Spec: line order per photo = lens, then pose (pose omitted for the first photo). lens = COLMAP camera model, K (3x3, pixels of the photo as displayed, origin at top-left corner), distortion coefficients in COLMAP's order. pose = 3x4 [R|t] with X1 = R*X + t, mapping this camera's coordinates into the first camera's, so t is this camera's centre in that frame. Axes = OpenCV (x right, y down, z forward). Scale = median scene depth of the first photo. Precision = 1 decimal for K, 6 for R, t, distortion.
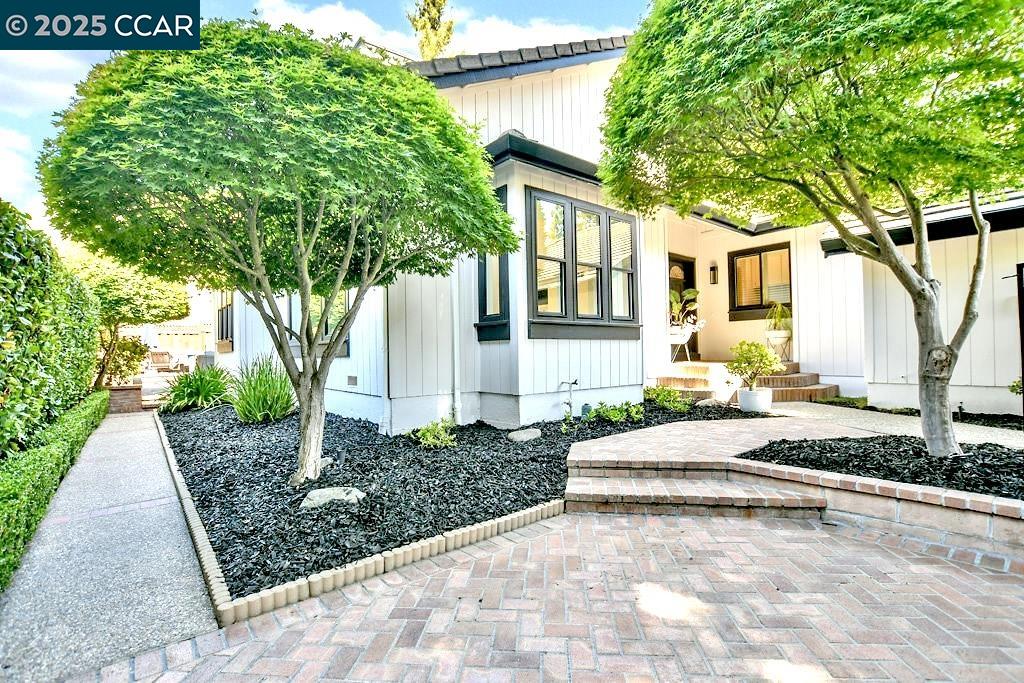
lens RADIAL K [[467.2, 0, 501.8], [0, 467.2, 346.7], [0, 0, 1]] dist [-0.027215, 0.000736]
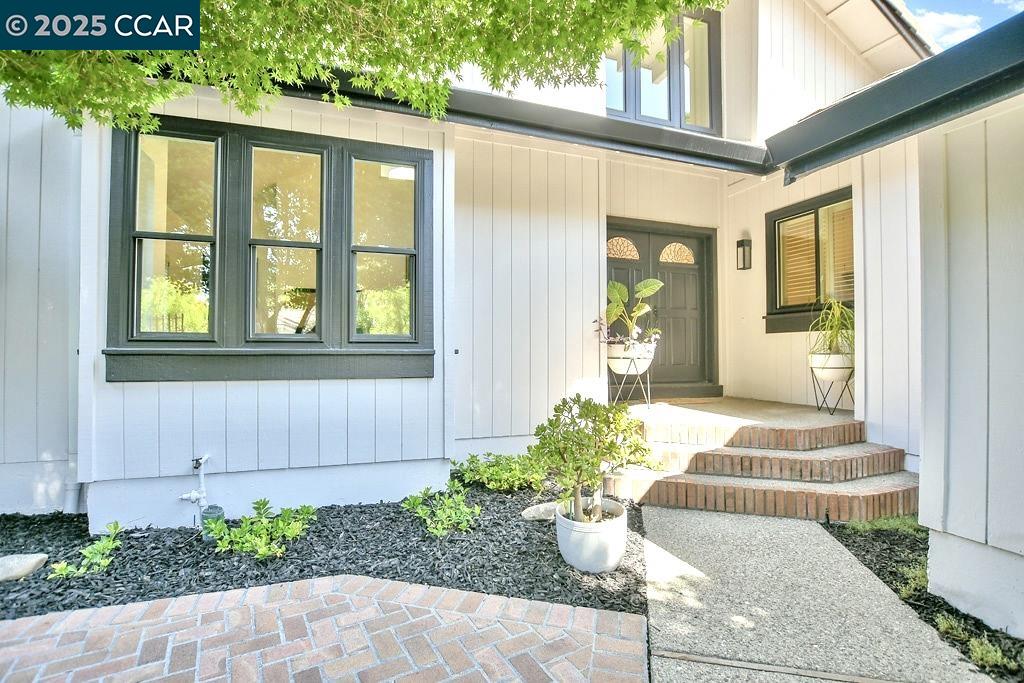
lens RADIAL K [[467.2, 0, 501.8], [0, 467.2, 346.7], [0, 0, 1]] dist [-0.027215, 0.000736]
pose [[0.949151, 0.011144, -0.314625, 0.411544], [-0.010806, 0.999938, 0.002819, -0.040049], [0.314637, 0.000724, 0.949212, 0.400398]]
